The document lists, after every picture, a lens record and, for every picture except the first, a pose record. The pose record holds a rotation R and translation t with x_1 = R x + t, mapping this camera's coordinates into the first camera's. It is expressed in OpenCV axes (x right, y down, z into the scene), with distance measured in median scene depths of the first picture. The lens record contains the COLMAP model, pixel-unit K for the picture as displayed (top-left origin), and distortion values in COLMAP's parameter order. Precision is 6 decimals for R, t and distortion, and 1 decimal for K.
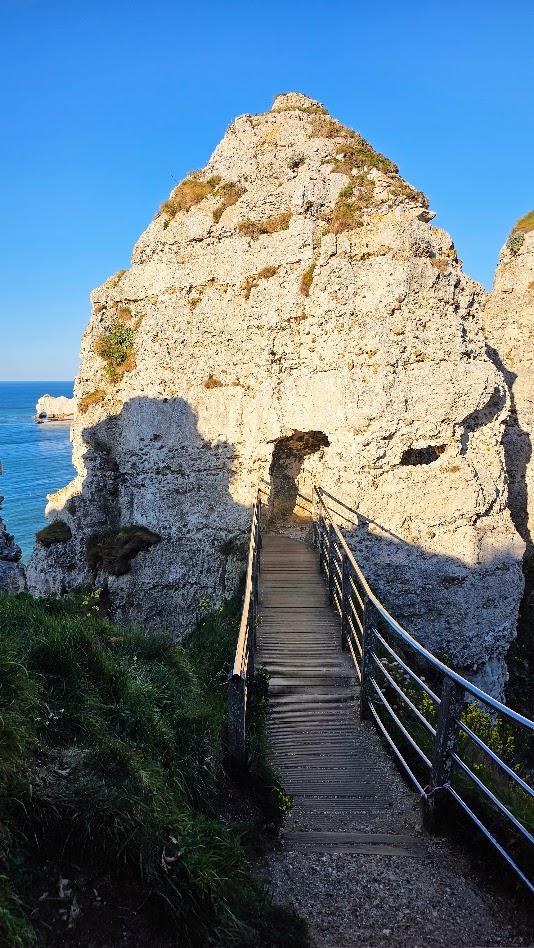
lens RADIAL K [[632.2, 0, 267.5], [0, 632.2, 490.7], [0, 0, 1]] dist [0.063136, -0.001830]
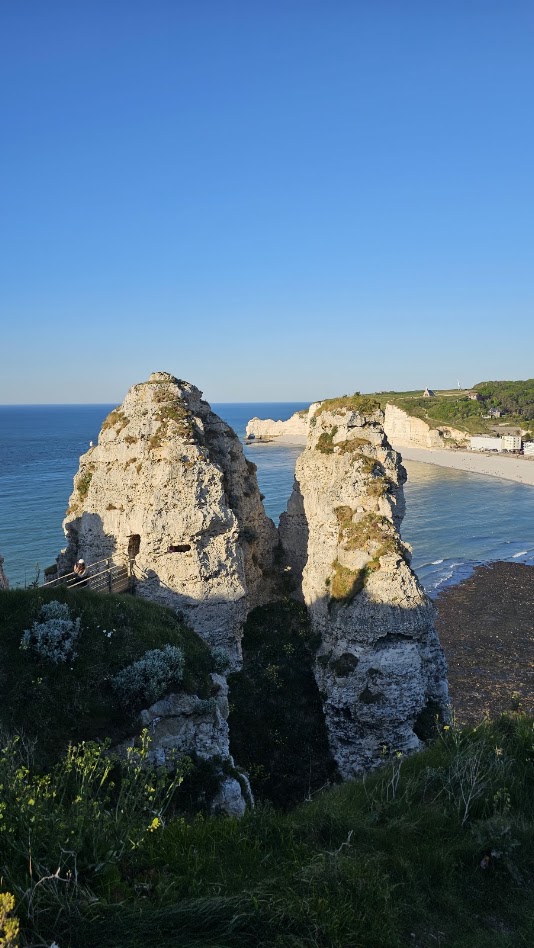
lens RADIAL K [[632.2, 0, 267.5], [0, 632.2, 490.7], [0, 0, 1]] dist [0.063136, -0.001830]
pose [[0.952963, 0.035159, -0.301042, 1.114963], [-0.043664, 0.998813, -0.021569, -0.207915], [0.299926, 0.033699, 0.953367, -0.964510]]
